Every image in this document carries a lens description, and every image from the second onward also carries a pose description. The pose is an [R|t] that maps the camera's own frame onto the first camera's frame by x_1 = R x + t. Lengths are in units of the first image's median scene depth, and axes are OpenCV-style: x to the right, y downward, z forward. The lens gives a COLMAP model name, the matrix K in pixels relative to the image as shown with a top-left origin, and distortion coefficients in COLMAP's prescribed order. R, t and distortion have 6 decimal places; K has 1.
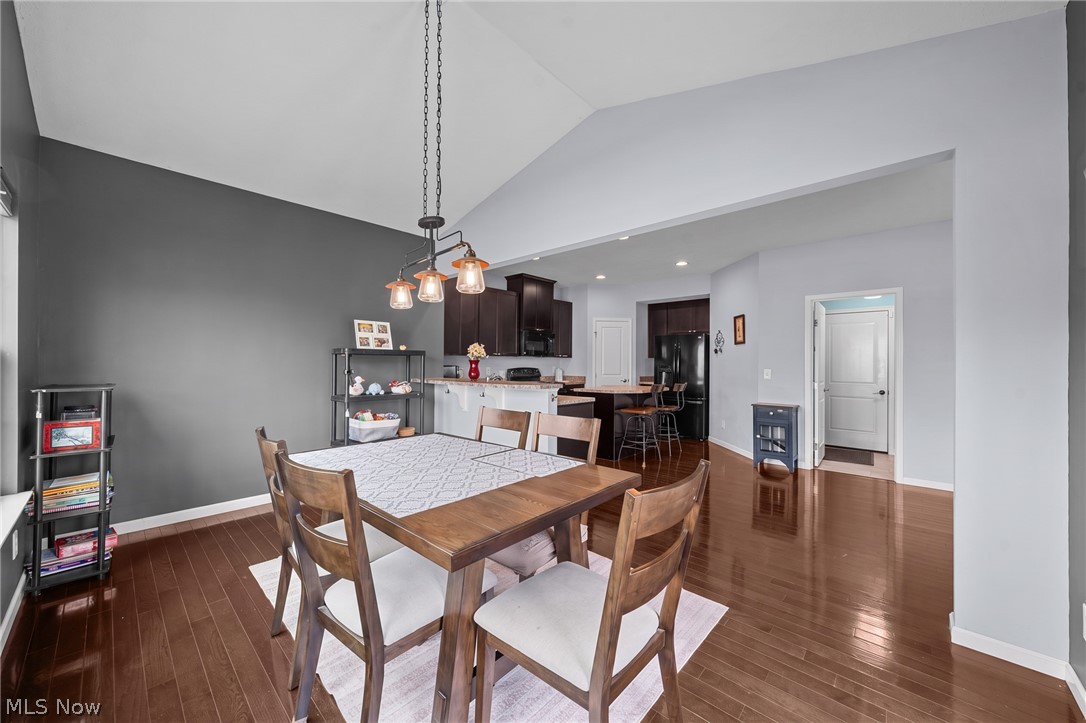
lens RADIAL K [[398.6, 0, 546.5], [0, 398.6, 360.4], [0, 0, 1]] dist [0.006806, 0.000006]
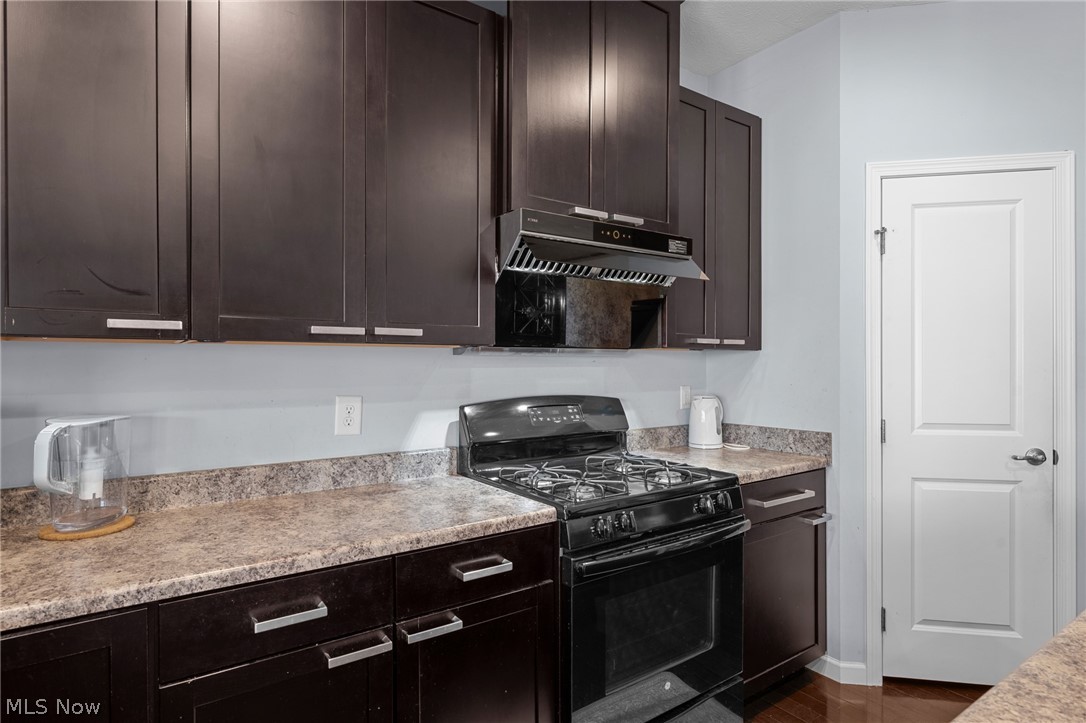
lens RADIAL K [[579.1, 0, 543.0], [0, 579.1, 361.5], [0, 0, 1]] dist [0.015297, -0.001765]
pose [[0.976426, -0.010164, -0.215612, 0.014807], [0.010744, 0.999941, 0.001519, -0.002294], [0.215583, -0.003800, 0.976478, 0.870569]]
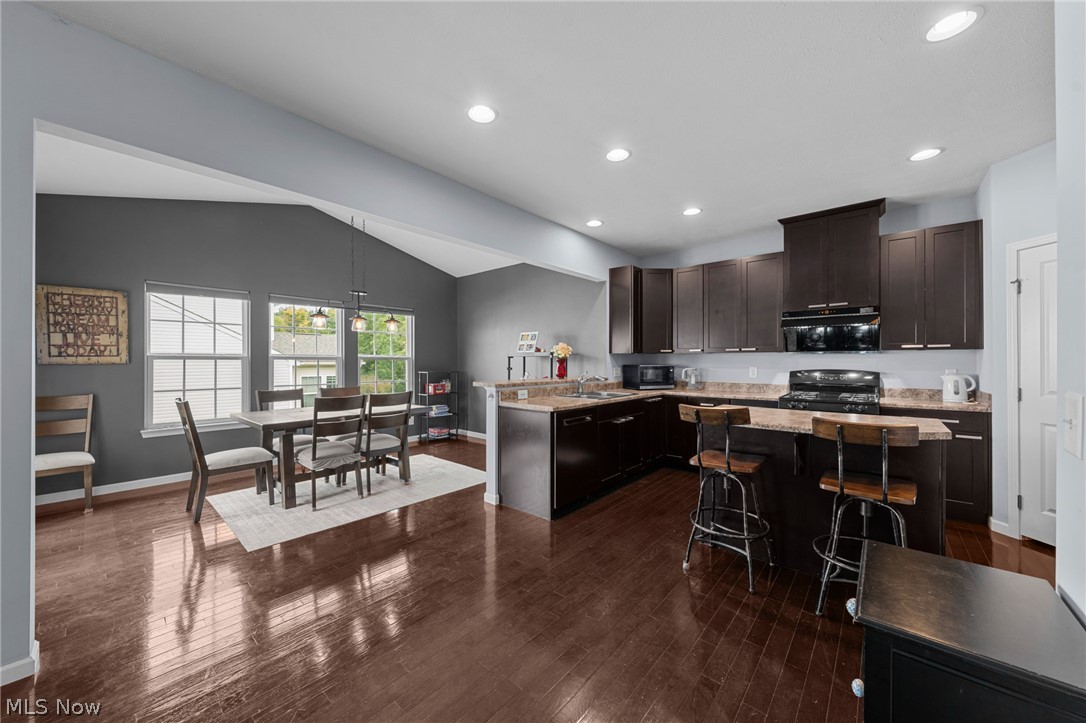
lens RADIAL K [[394.1, 0, 545.5], [0, 394.1, 360.5], [0, 0, 1]] dist [-0.002331, 0.000115]
pose [[0.024584, -0.008939, -0.999658, 0.648861], [0.007363, 0.999935, -0.008760, 0.008073], [0.999671, -0.007145, 0.024648, 0.721549]]
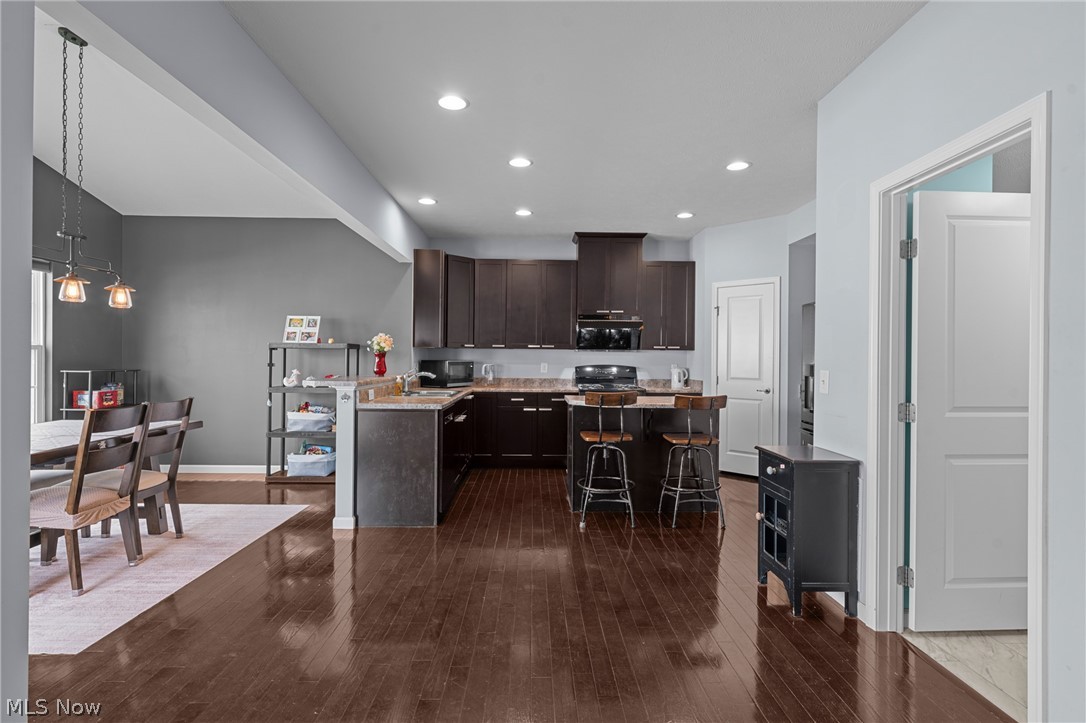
lens RADIAL K [[538.2, 0, 546.4], [0, 538.2, 357.7], [0, 0, 1]] dist [0.002463, 0.000320]
pose [[0.688658, -0.000786, -0.725086, 0.707401], [0.000130, 1.000000, -0.000961, 0.007631], [0.725087, 0.000567, 0.688657, 0.351648]]
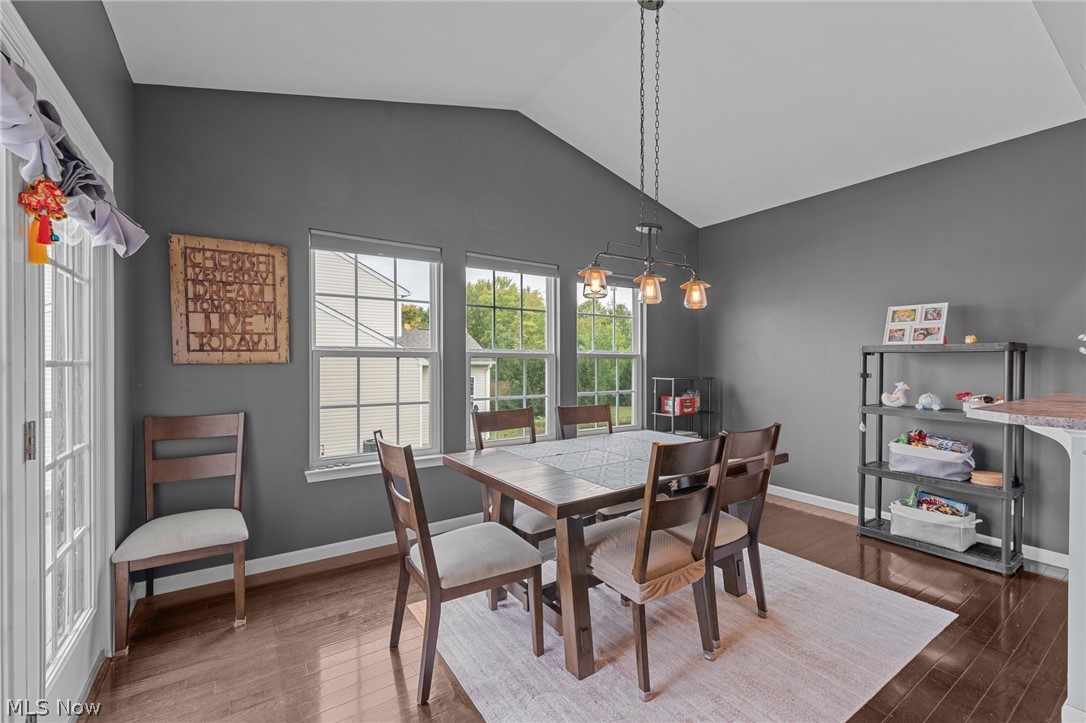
lens RADIAL K [[454.8, 0, 545.8], [0, 454.8, 365.3], [0, 0, 1]] dist [-0.001594, -0.000148]
pose [[-0.233765, 0.001804, -0.972292, 0.352018], [0.001769, 0.999997, 0.001430, 0.004371], [0.972292, -0.001386, -0.233767, 0.388643]]
